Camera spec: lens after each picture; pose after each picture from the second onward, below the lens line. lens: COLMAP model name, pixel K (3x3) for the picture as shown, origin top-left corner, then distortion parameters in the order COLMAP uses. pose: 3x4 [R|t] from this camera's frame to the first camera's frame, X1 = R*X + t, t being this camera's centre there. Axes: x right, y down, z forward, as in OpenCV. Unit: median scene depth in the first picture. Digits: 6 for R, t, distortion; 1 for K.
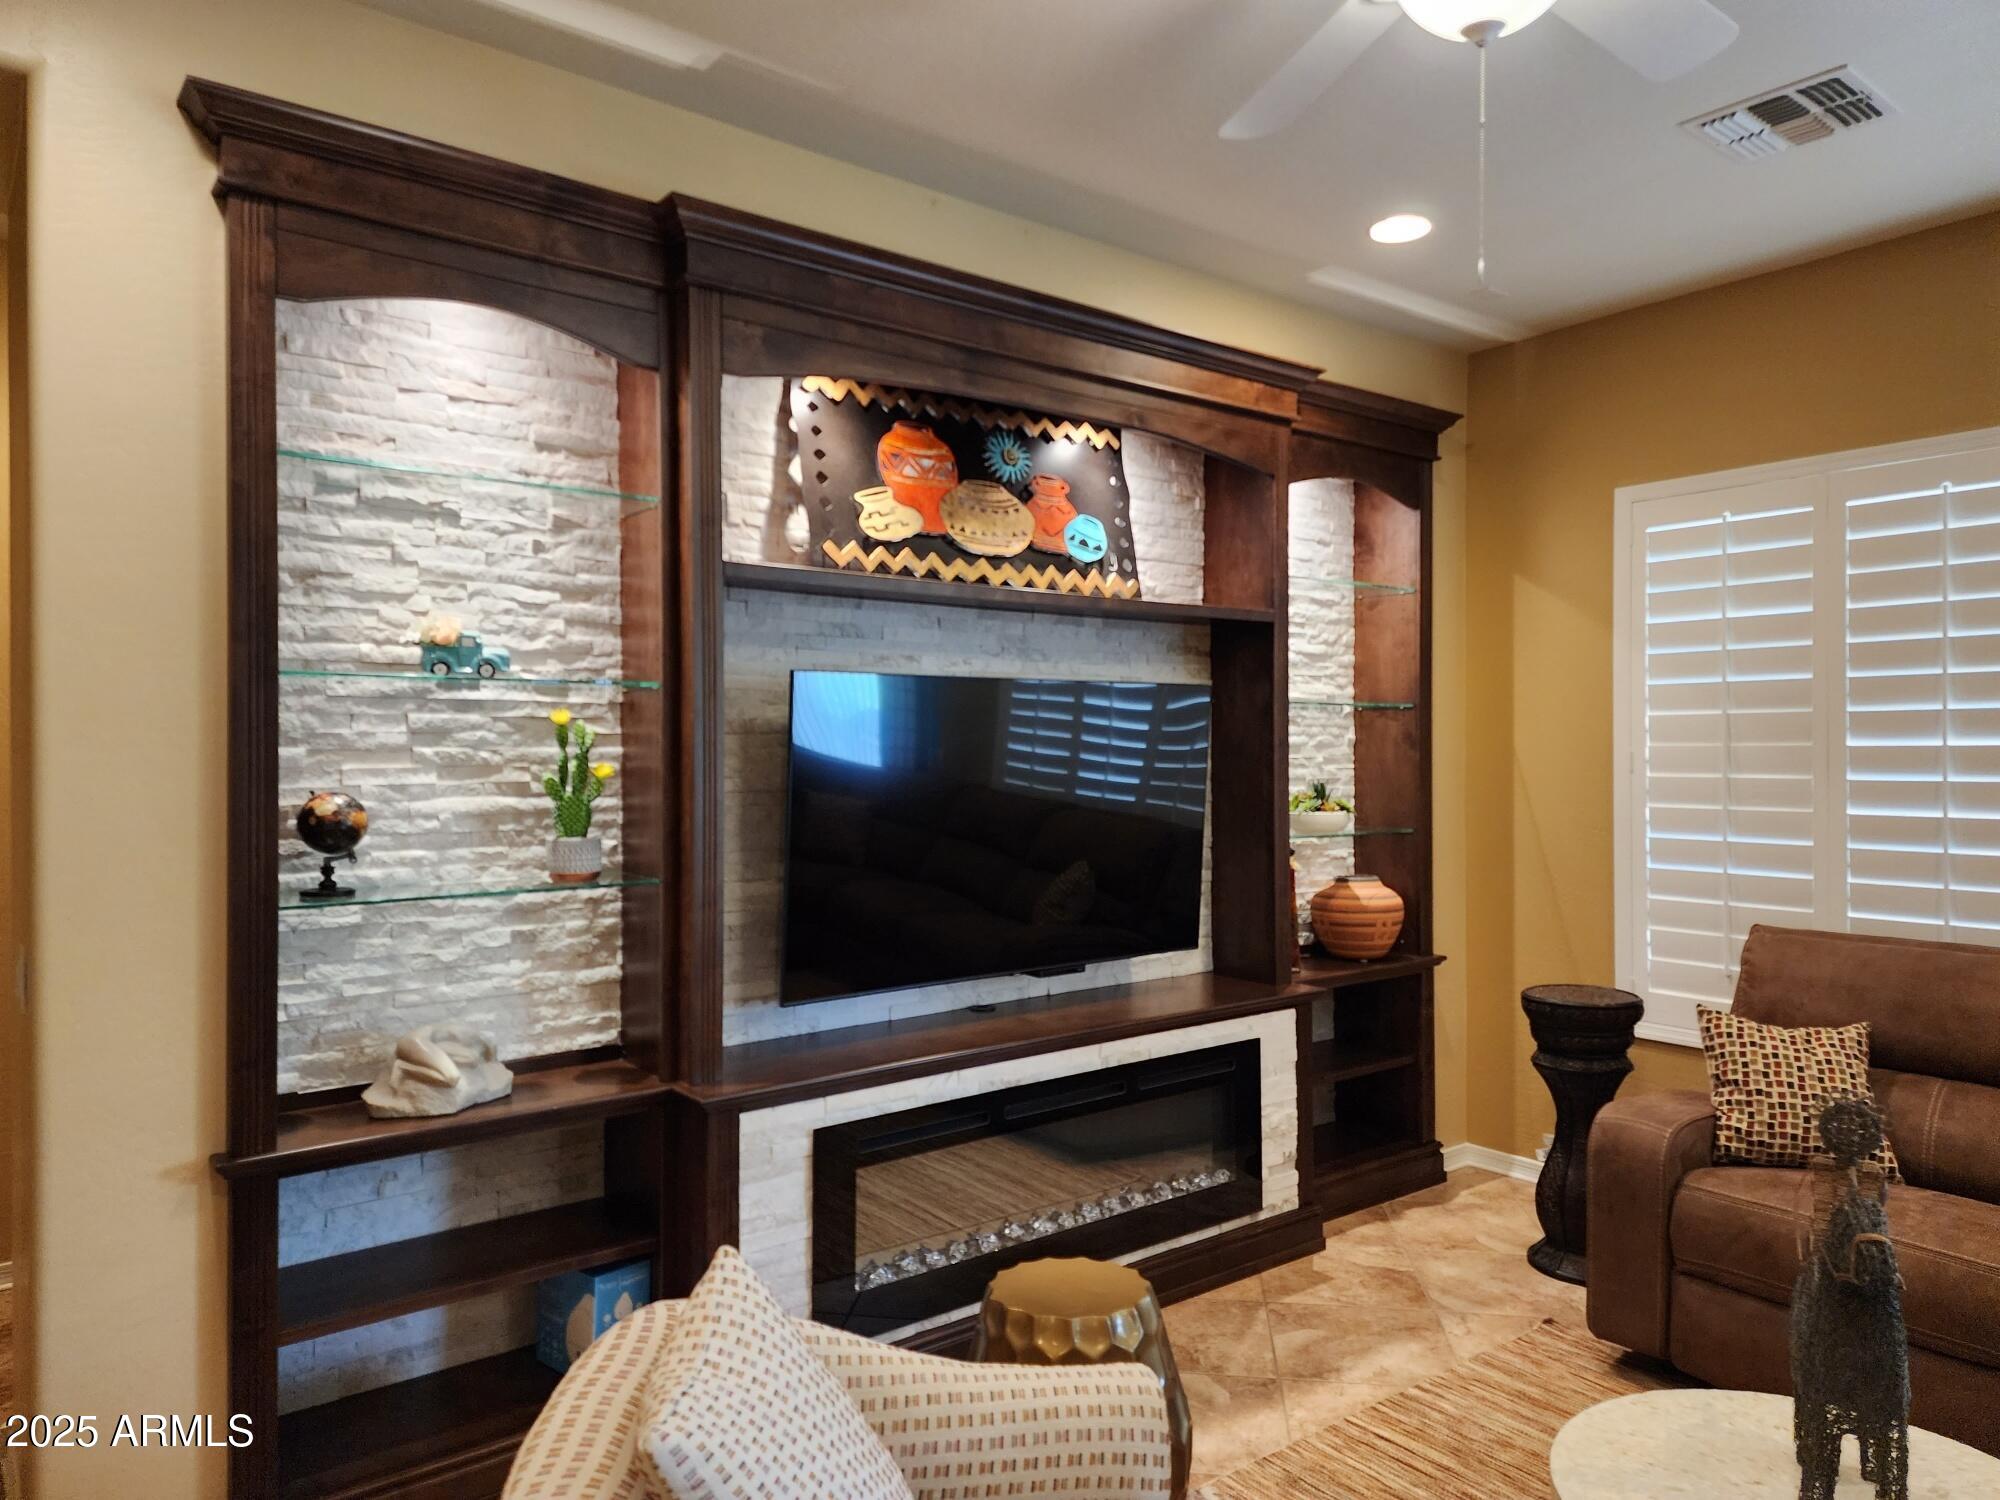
lens RADIAL K [[1340.7, 0, 1021.1], [0, 1340.7, 759.7], [0, 0, 1]] dist [0.054053, -0.020244]
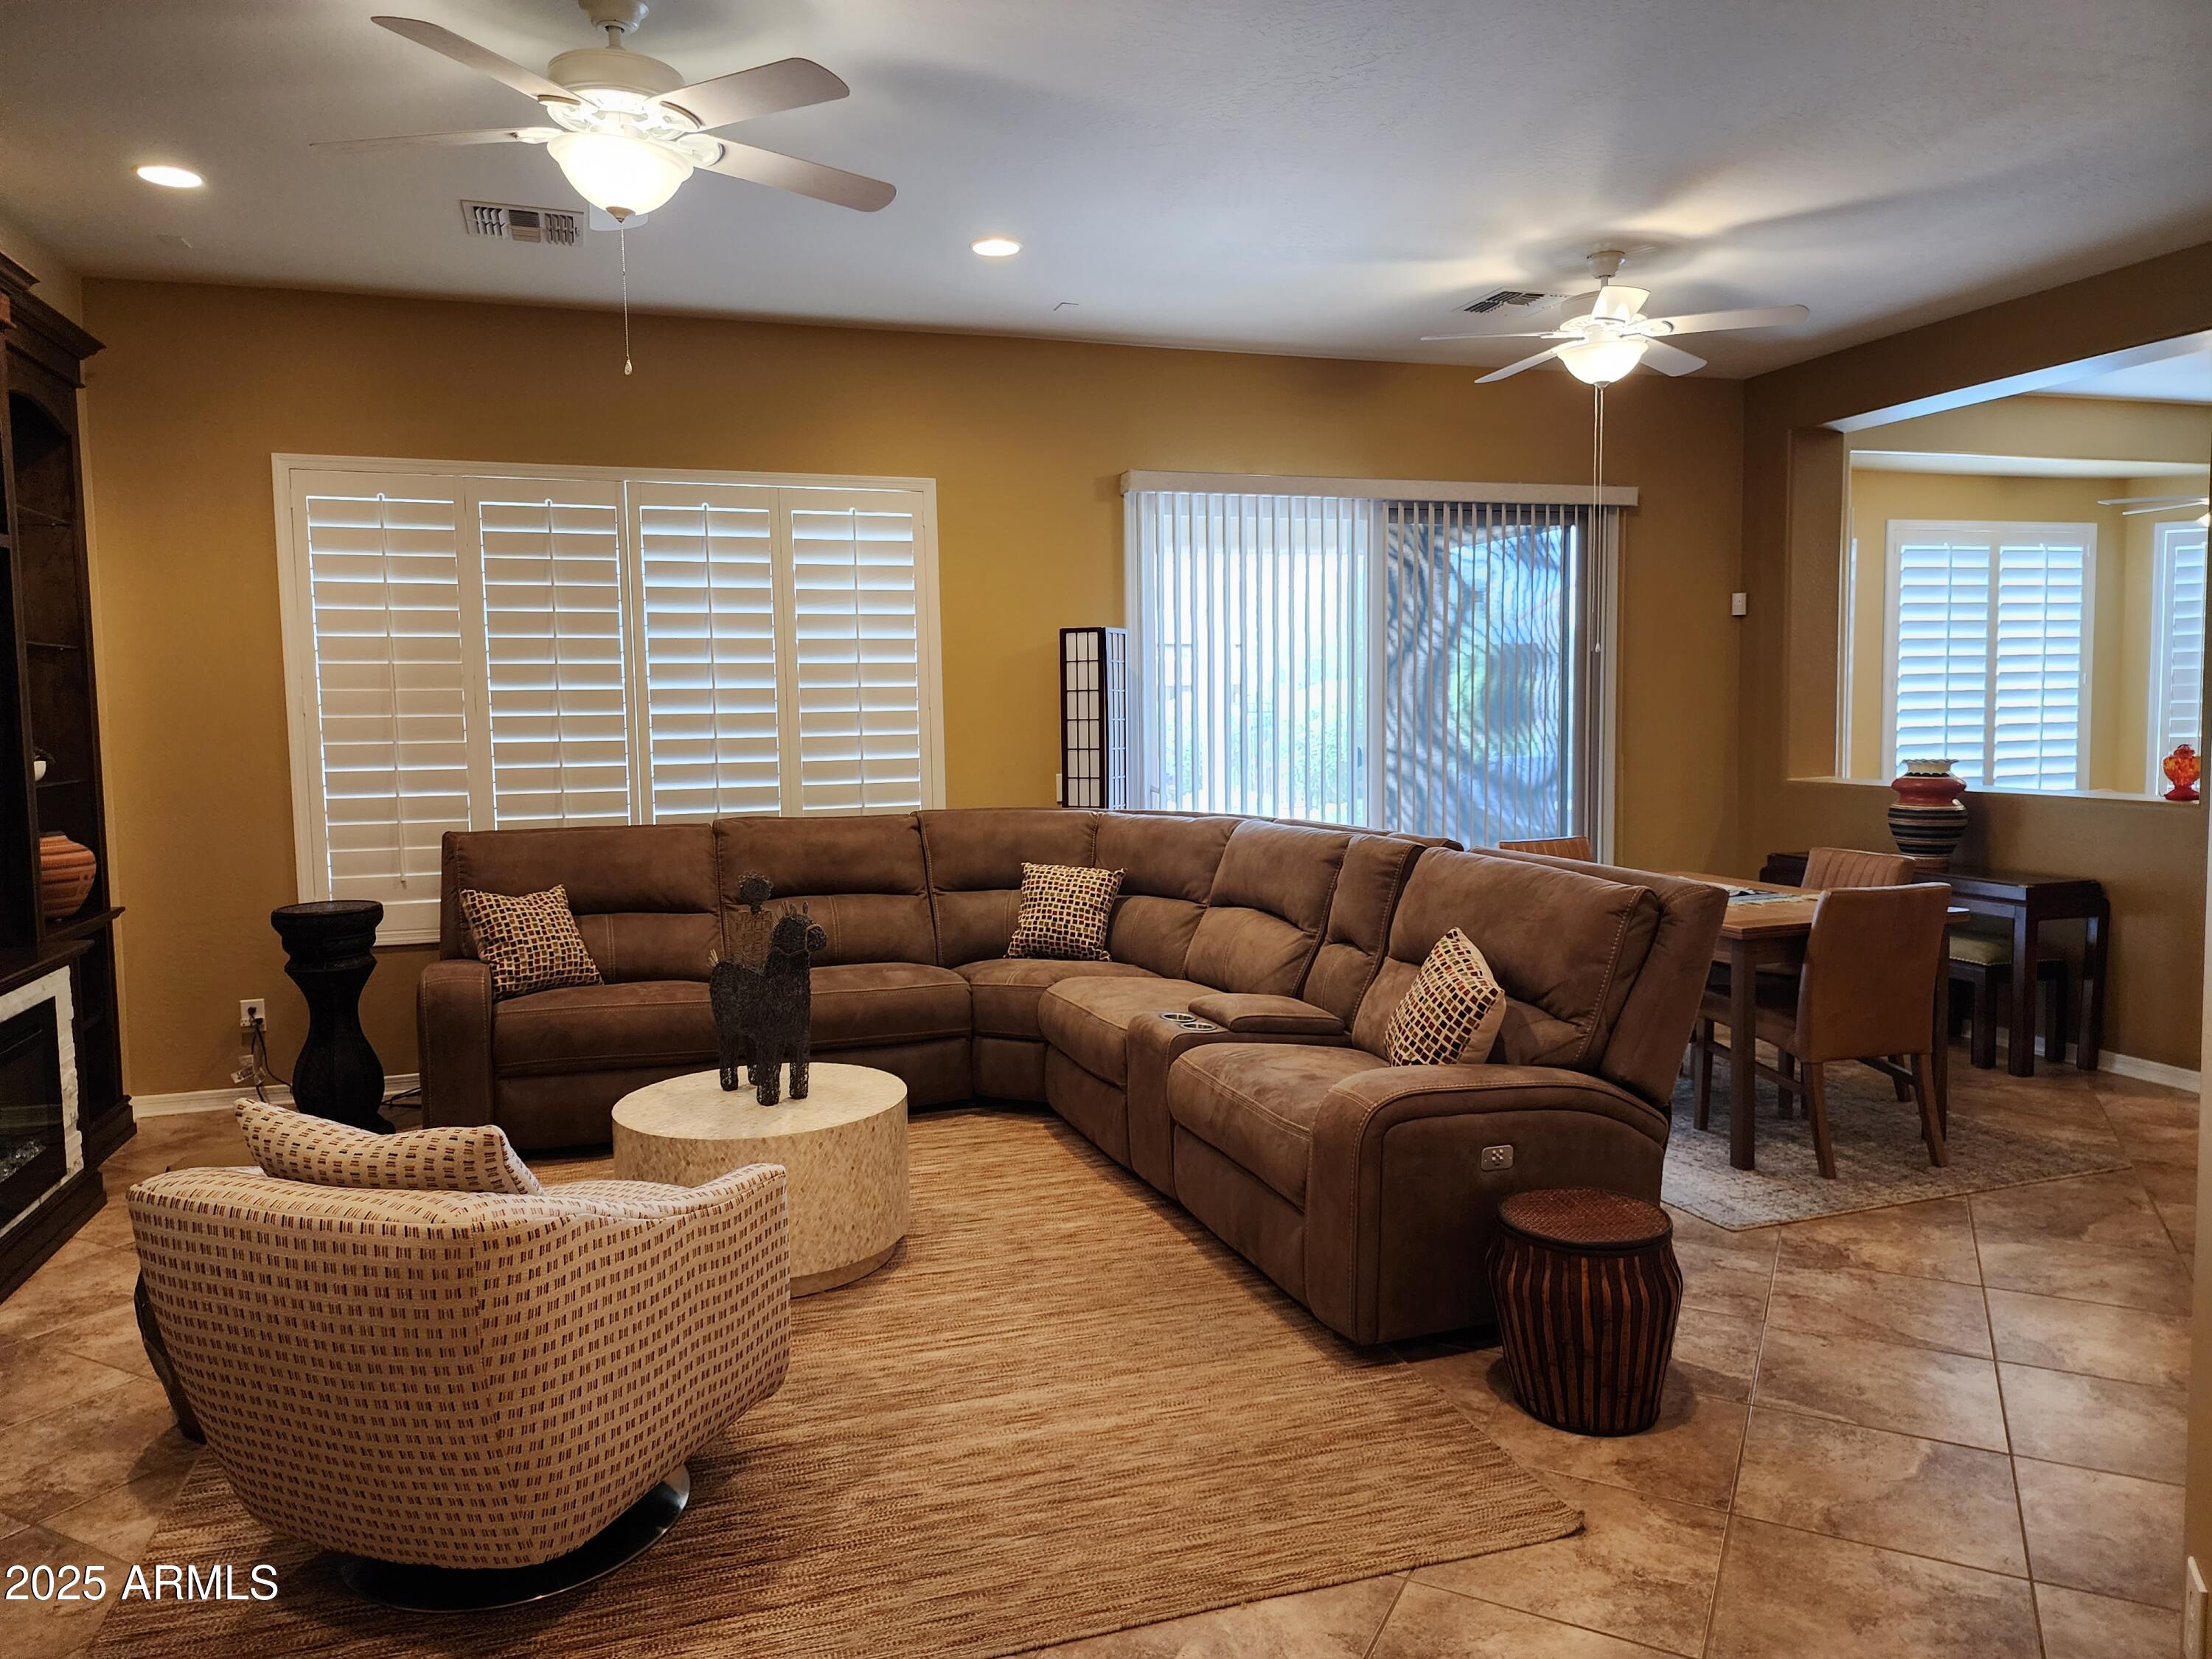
lens RADIAL K [[1476.8, 0, 1095.4], [0, 1476.8, 820.8], [0, 0, 1]] dist [0.057406, -0.046097]
pose [[0.357609, -0.072887, 0.931023, -0.588395], [0.022365, 0.997332, 0.069487, 0.031065], [-0.933604, -0.004027, 0.358285, -0.061963]]
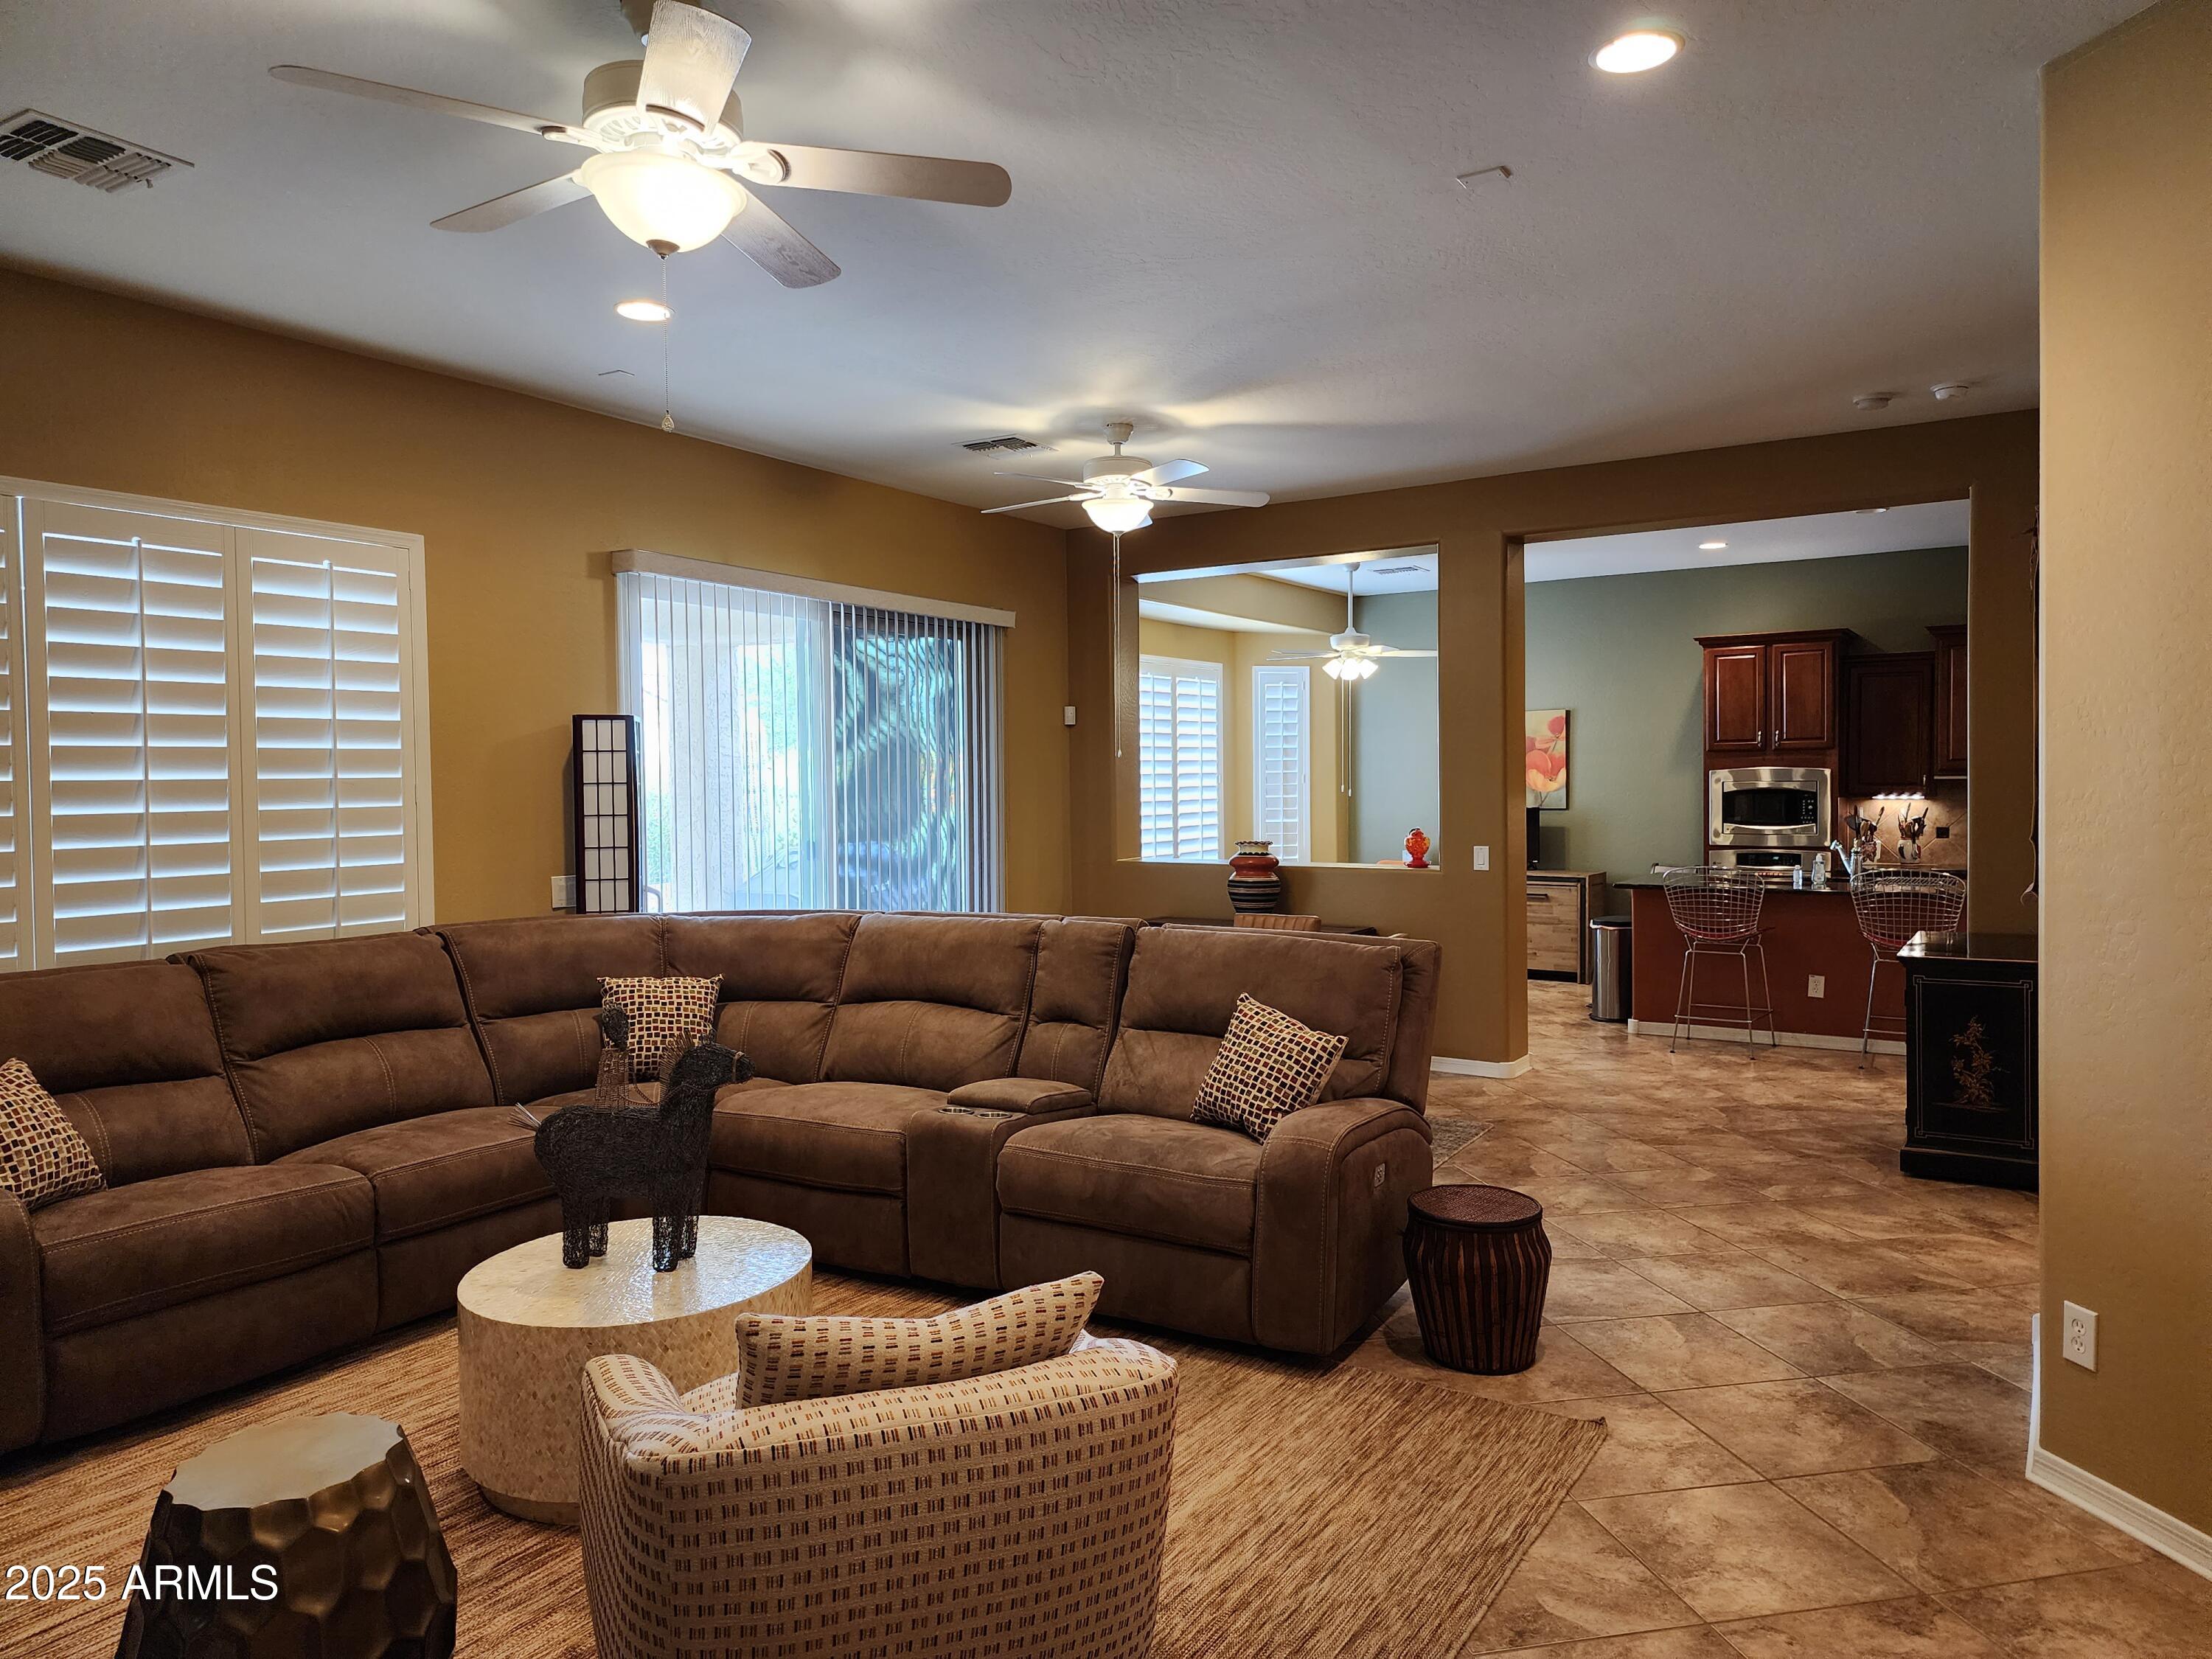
lens RADIAL K [[1476.8, 0, 1110.8], [0, 1476.8, 819.0], [0, 0, 1]] dist [0.057406, -0.046097]
pose [[-0.323140, -0.017420, 0.946191, -0.648880], [0.020968, 0.999453, 0.025561, 0.007016], [-0.946119, 0.028099, -0.322598, 0.572097]]
